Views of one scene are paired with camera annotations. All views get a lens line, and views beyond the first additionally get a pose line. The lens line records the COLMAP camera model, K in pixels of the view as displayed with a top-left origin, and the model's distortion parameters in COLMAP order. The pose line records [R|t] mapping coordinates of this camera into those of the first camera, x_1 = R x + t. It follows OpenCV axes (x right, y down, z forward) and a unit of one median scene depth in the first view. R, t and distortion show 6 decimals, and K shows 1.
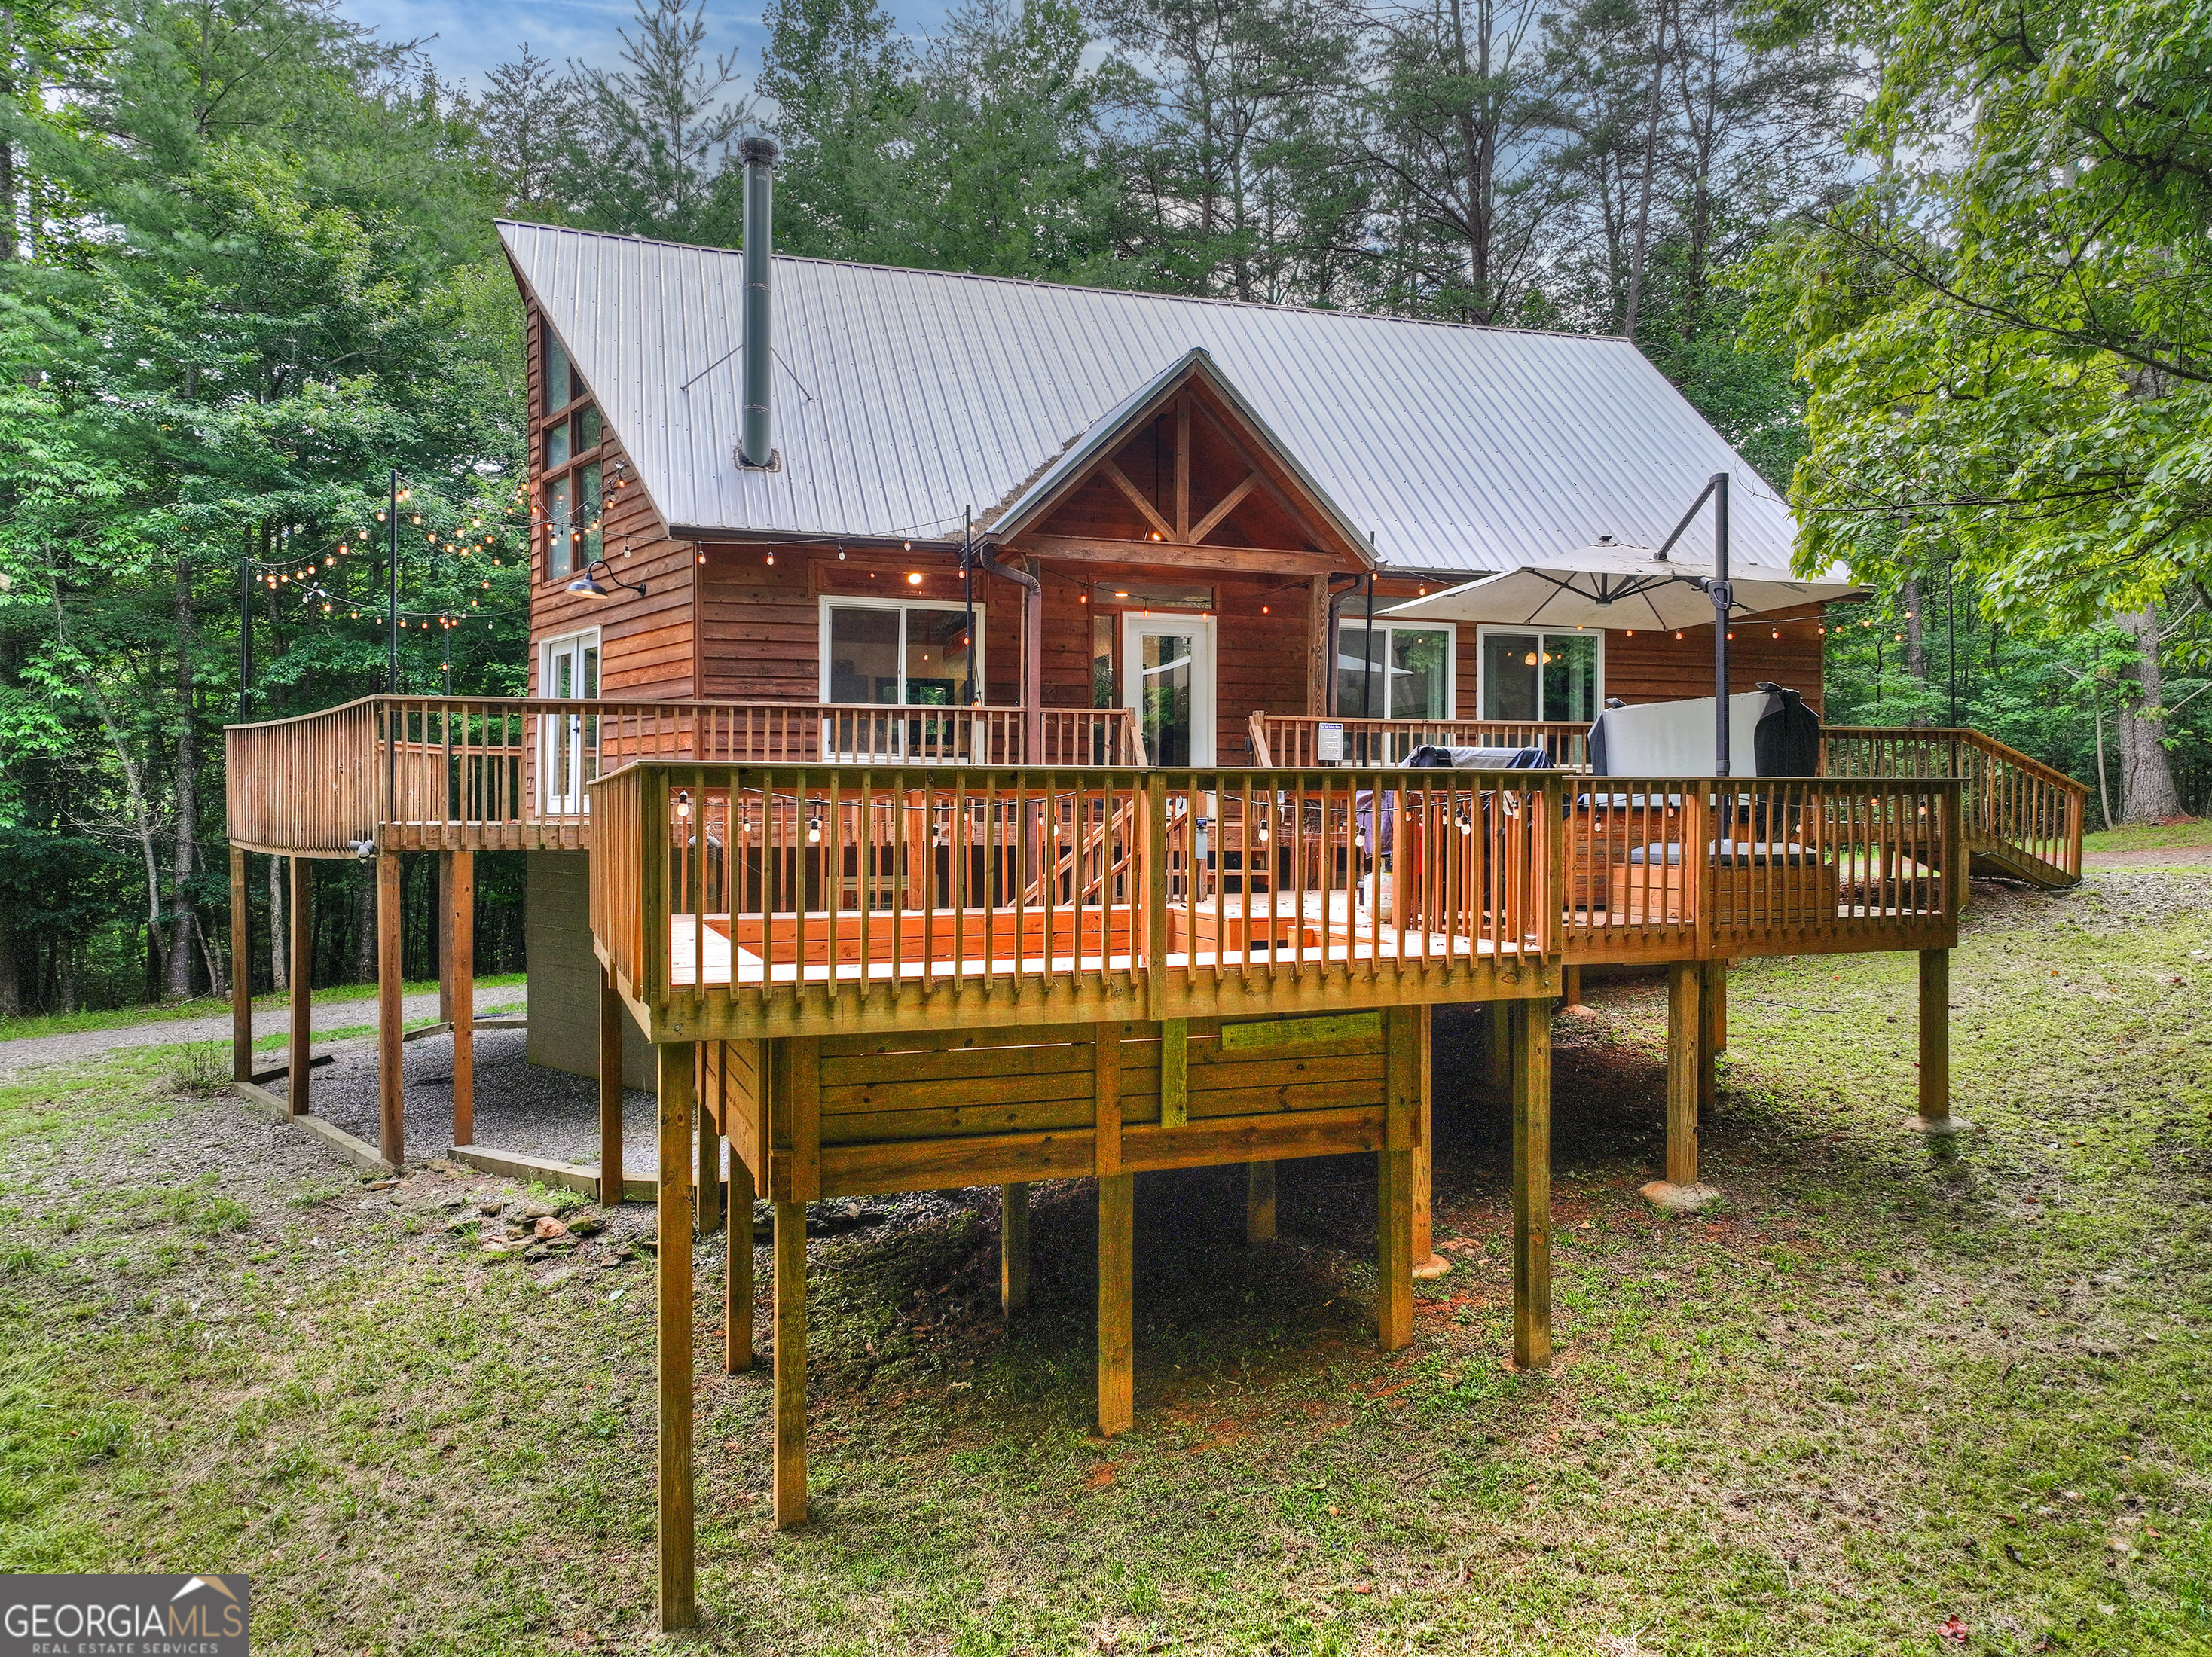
lens RADIAL K [[1515.7, 0, 1107.6], [0, 1515.7, 846.8], [0, 0, 1]] dist [-0.003352, 0.020947]
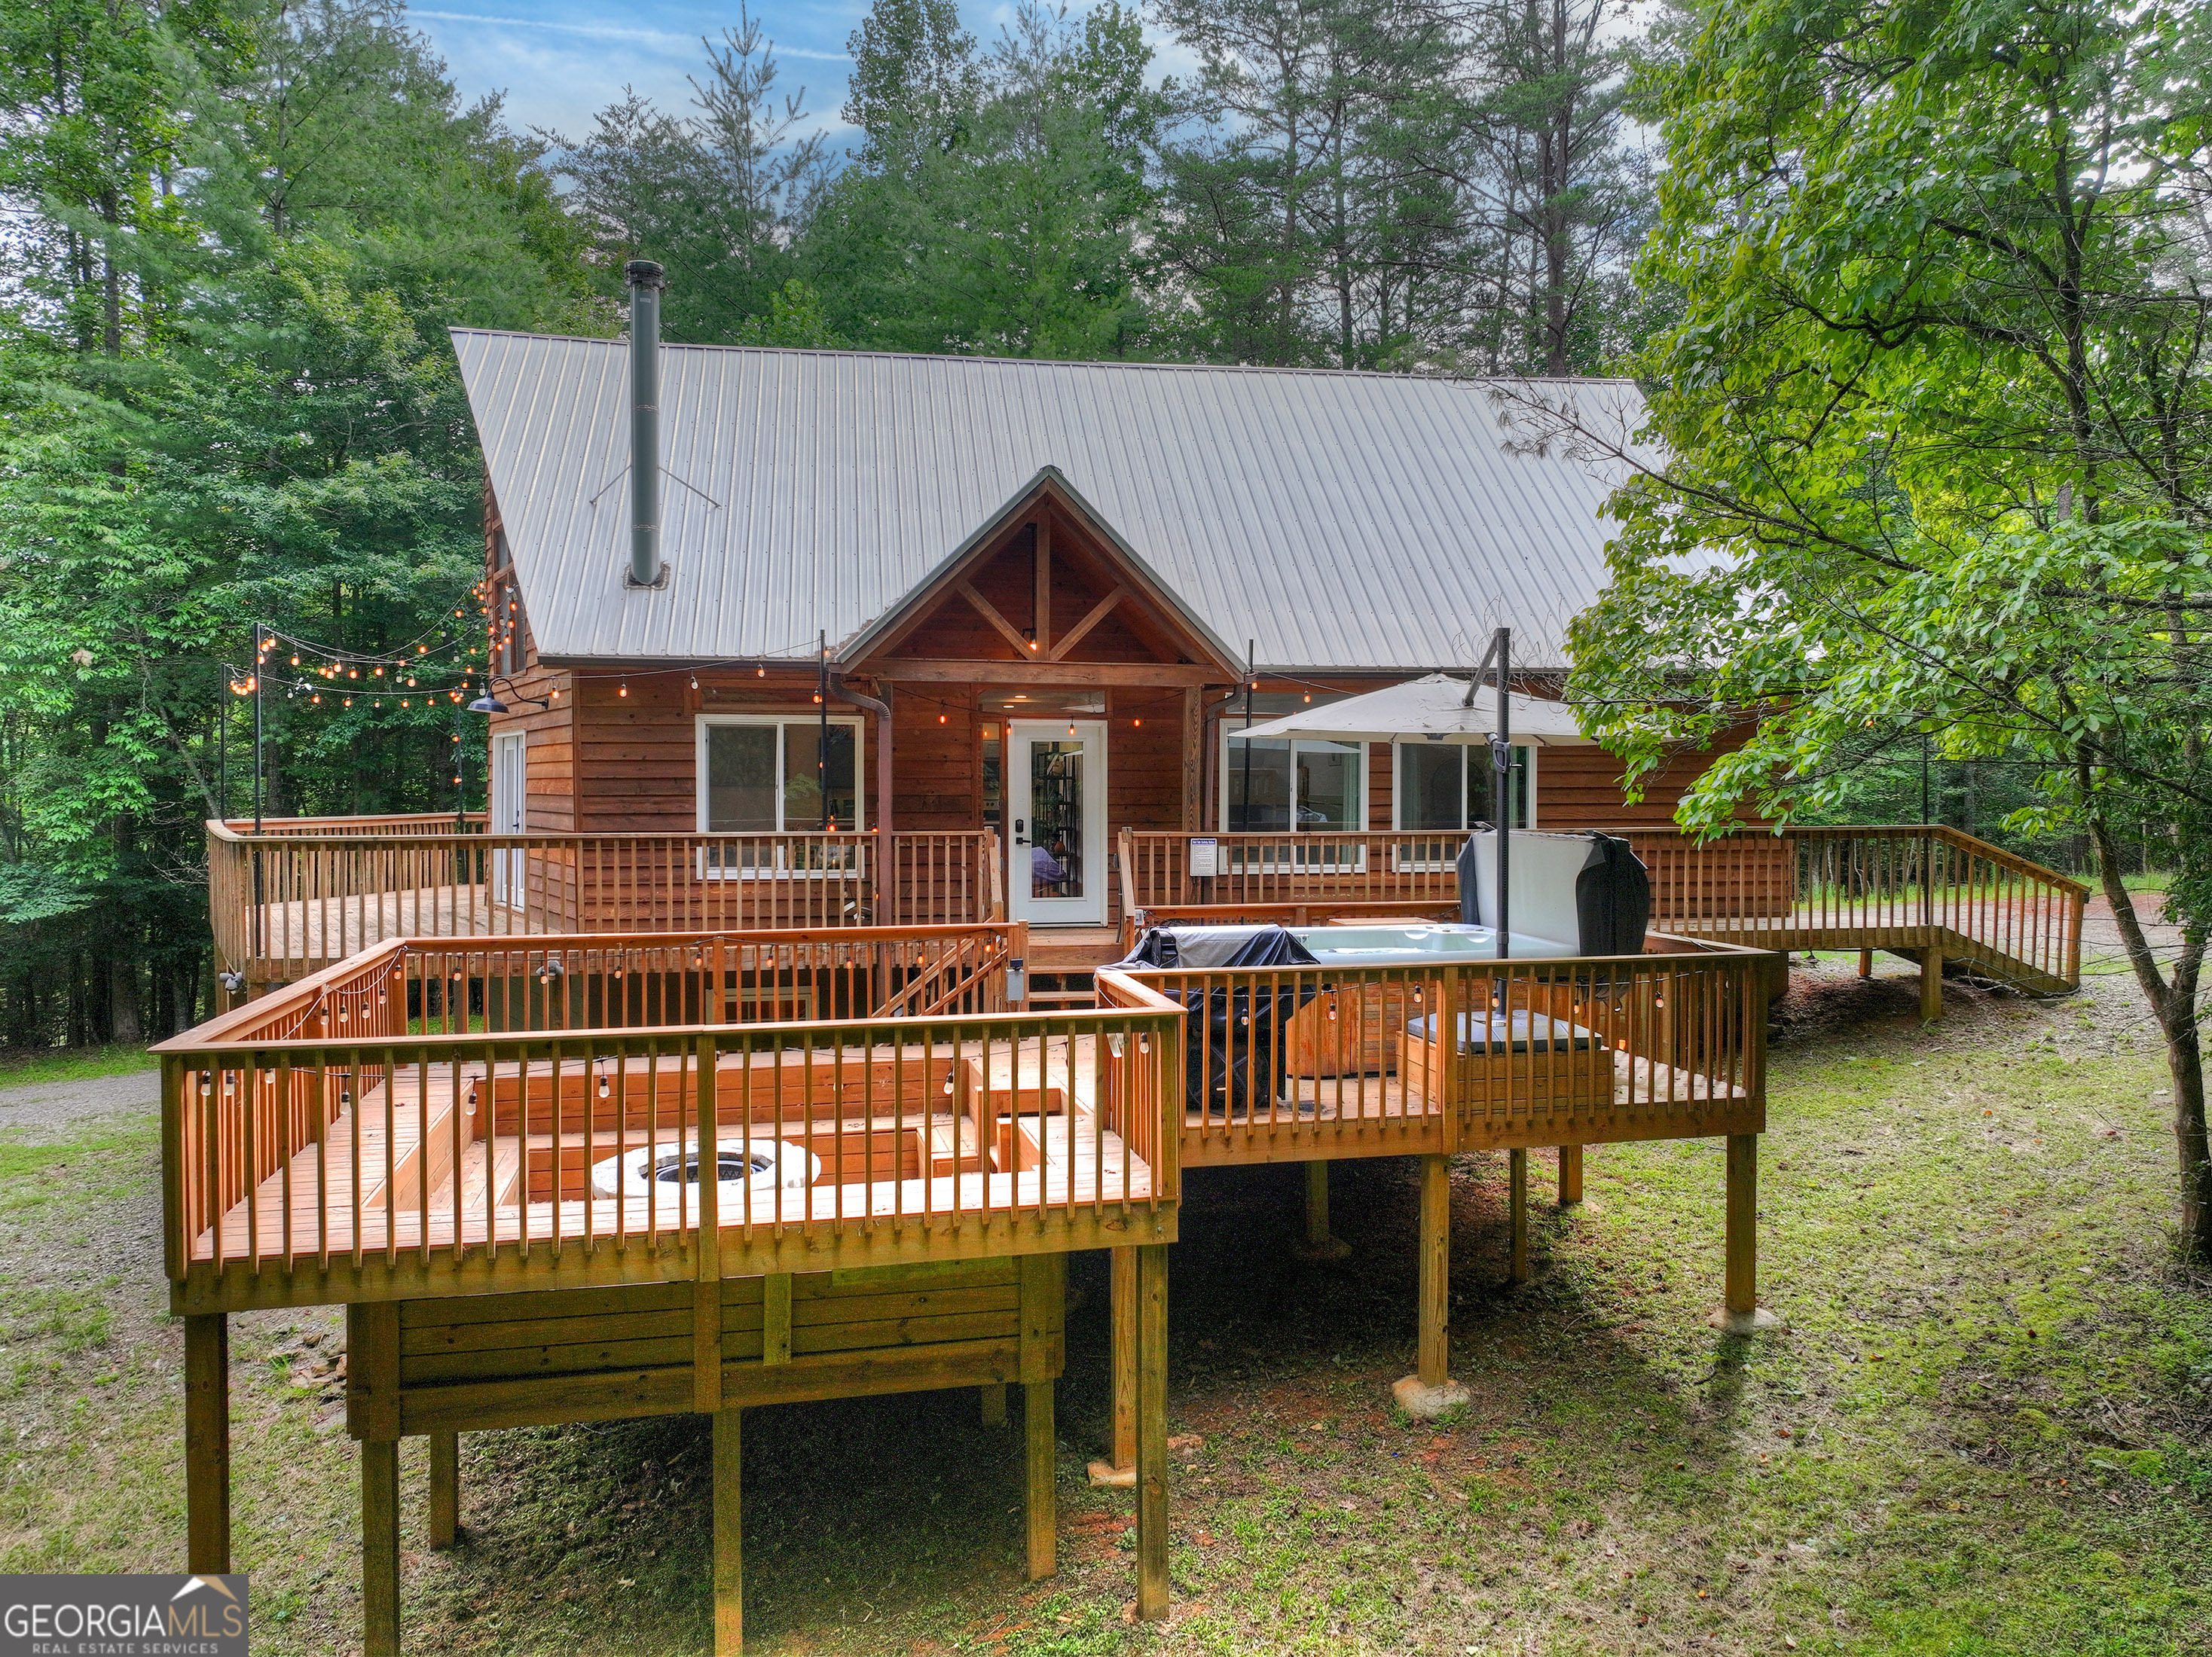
lens RADIAL K [[1515.7, 0, 1107.6], [0, 1515.7, 846.8], [0, 0, 1]] dist [-0.003352, 0.020947]
pose [[0.991646, 0.003850, -0.128933, 0.212487], [-0.000972, 0.999749, 0.022376, -0.098229], [0.128986, -0.022064, 0.991401, 0.022991]]
